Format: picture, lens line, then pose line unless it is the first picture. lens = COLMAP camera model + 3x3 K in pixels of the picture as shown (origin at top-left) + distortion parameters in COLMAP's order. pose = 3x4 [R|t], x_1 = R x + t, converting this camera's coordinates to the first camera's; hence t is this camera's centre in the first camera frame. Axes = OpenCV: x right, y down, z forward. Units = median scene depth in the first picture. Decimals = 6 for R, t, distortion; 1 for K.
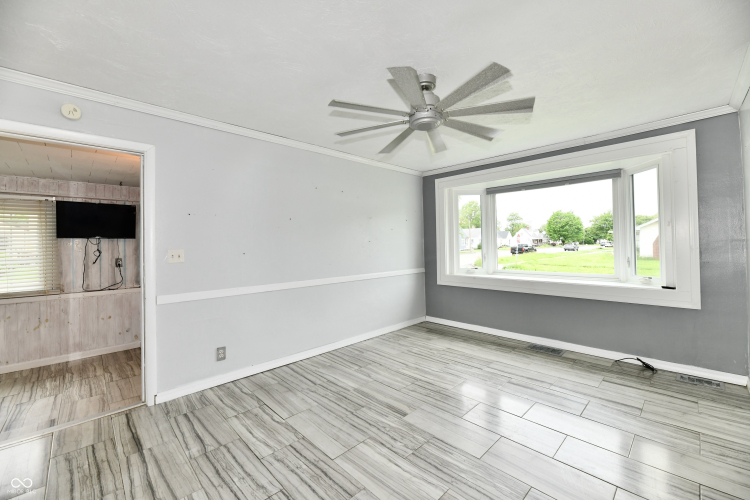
lens RADIAL K [[305.7, 0, 384.3], [0, 305.7, 240.9], [0, 0, 1]] dist [0.000977, -0.001918]
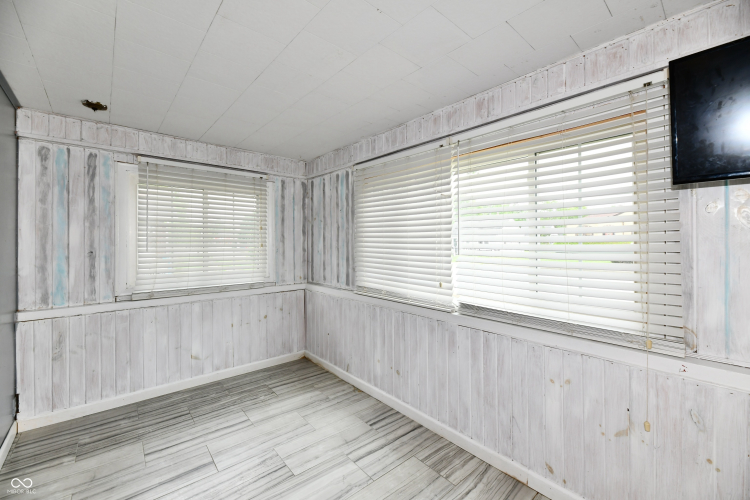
lens RADIAL K [[305.7, 0, 362.7], [0, 305.7, 239.7], [0, 0, 1]] dist [0.000977, -0.001918]
pose [[-0.066000, 0.013878, -0.997723, -0.886582], [0.006636, 0.999887, 0.013470, 0.042203], [0.997798, -0.005731, -0.066085, 0.841388]]
